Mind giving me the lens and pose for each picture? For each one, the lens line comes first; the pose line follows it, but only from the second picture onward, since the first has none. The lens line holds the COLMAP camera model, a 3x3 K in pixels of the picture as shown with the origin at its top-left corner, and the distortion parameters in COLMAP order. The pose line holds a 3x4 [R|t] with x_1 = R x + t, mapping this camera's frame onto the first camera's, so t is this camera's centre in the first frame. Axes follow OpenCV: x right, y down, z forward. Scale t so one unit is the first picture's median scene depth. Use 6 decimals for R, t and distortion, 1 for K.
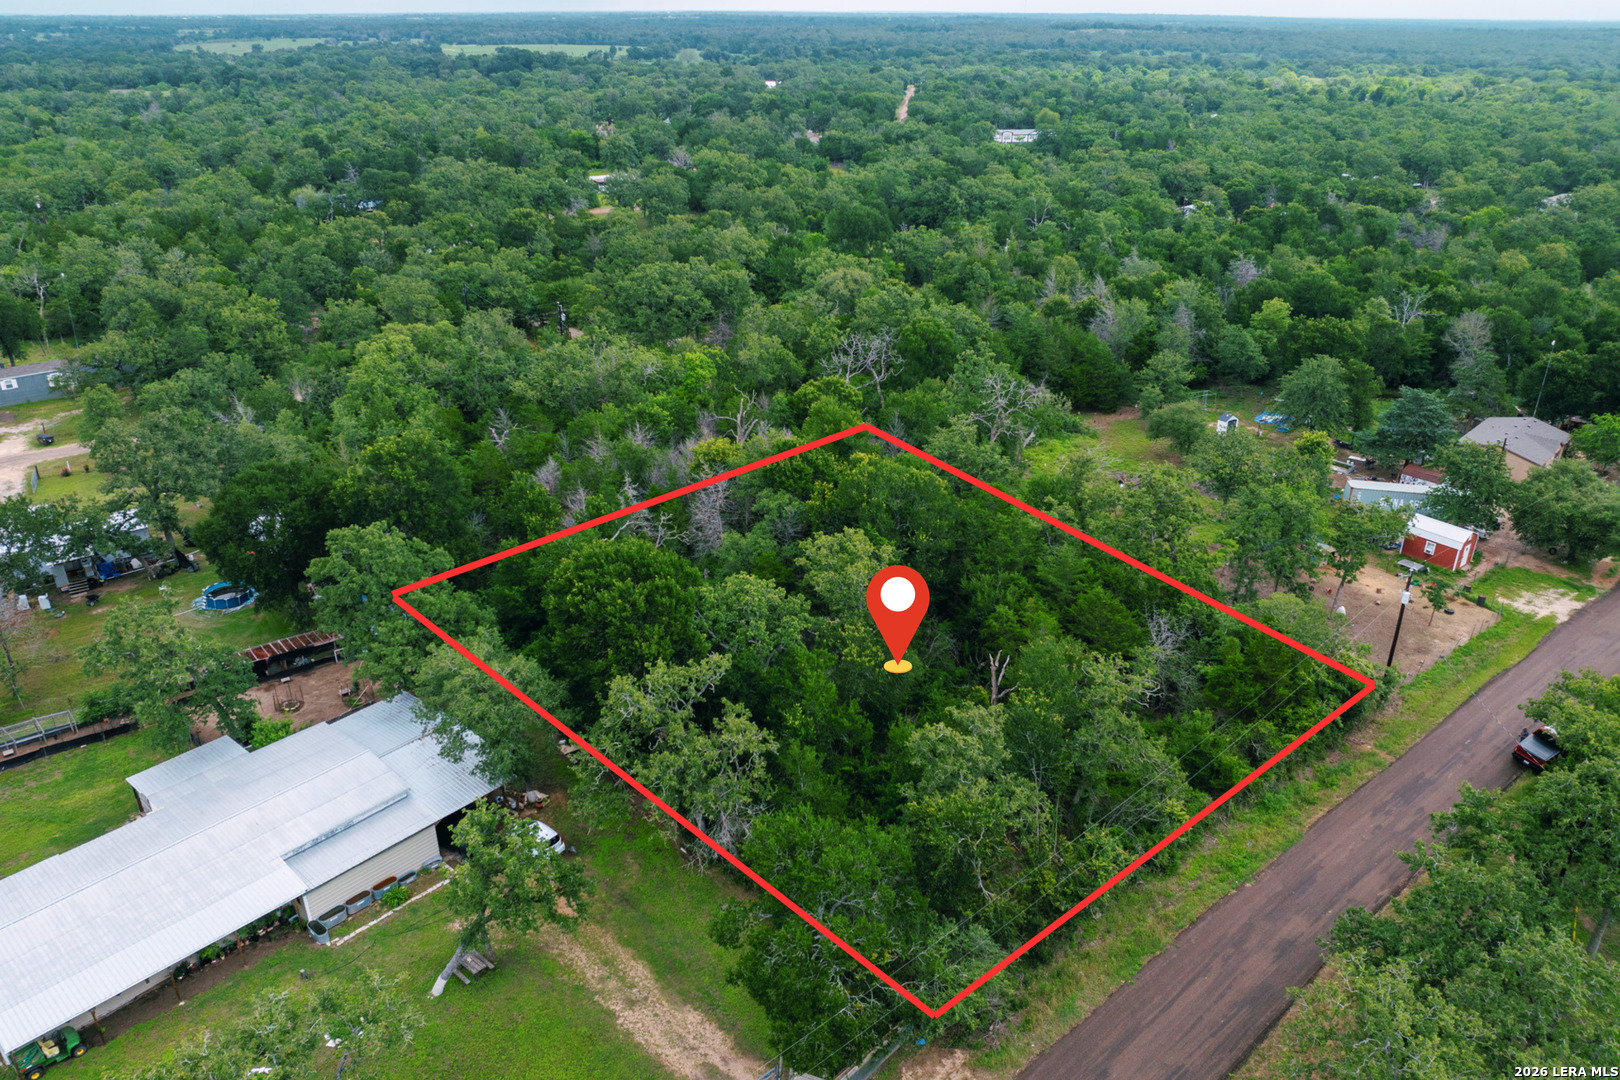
lens RADIAL K [[1132.8, 0, 814.3], [0, 1132.8, 543.9], [0, 0, 1]] dist [-0.049768, 0.018832]
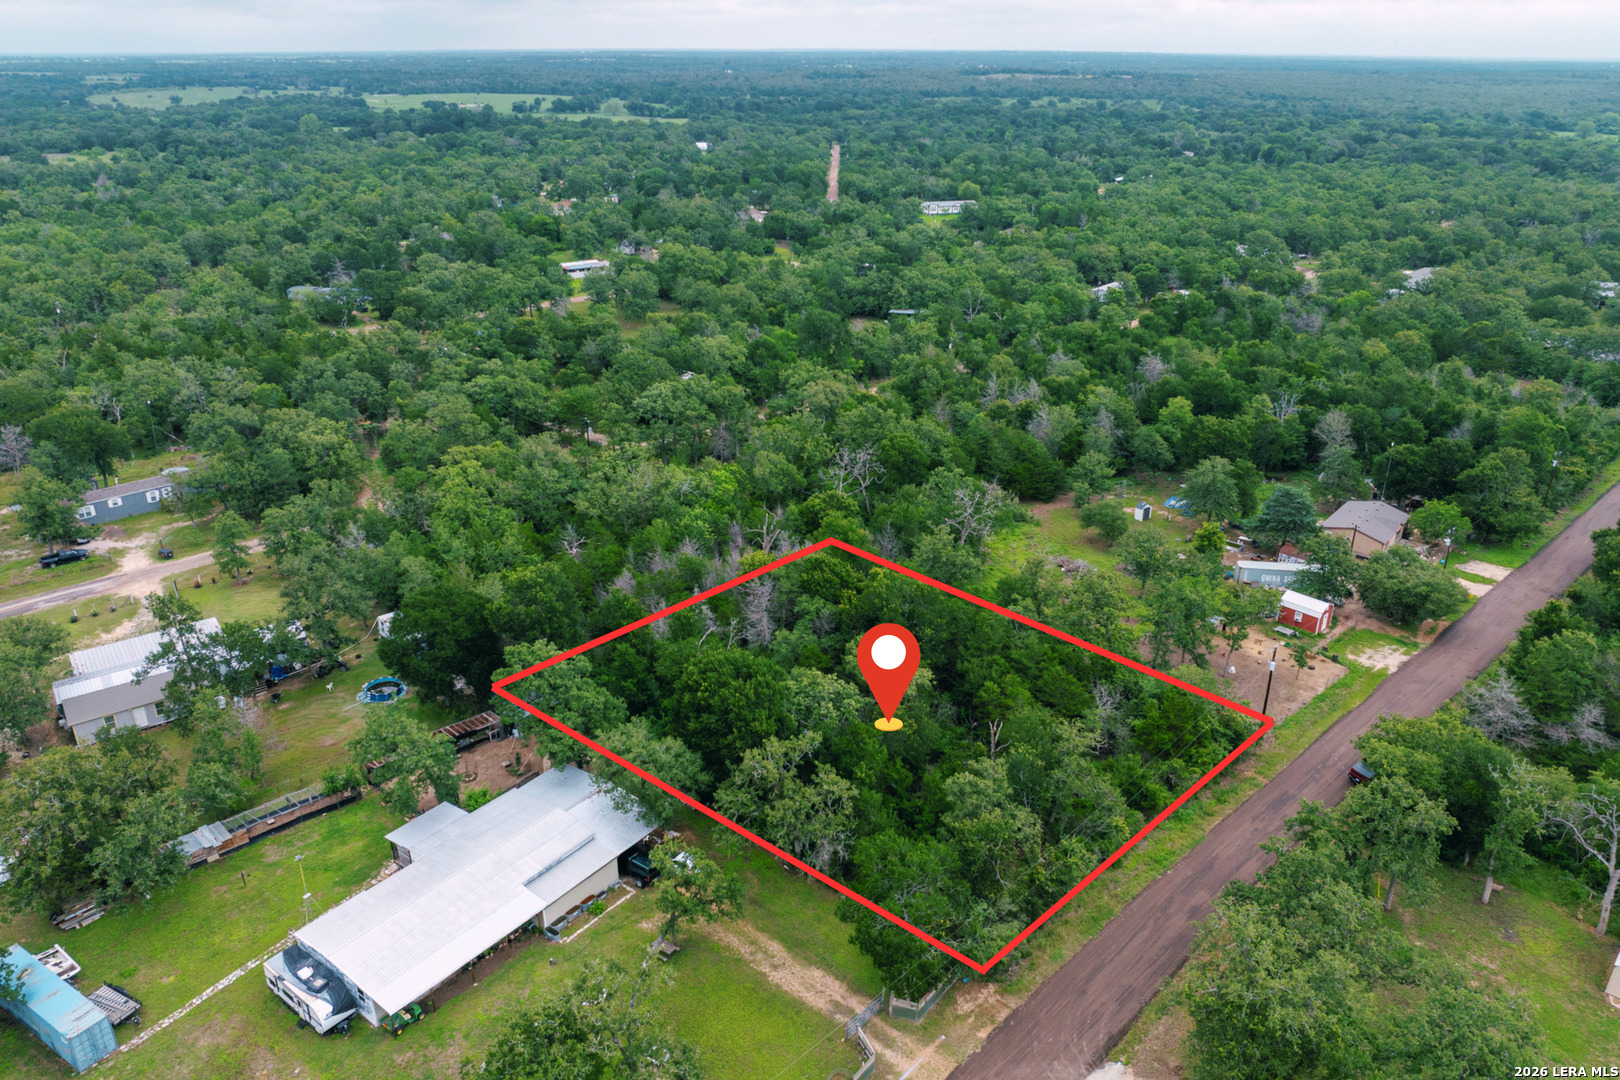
lens RADIAL K [[1161.9, 0, 810.0], [0, 1161.9, 540.0], [0, 0, 1]] dist [-0.032373, -0.005986]
pose [[0.997134, -0.028184, 0.070216, -0.105325], [0.029912, 0.999272, -0.023685, -0.065300], [-0.069498, 0.025717, 0.997251, -0.290902]]
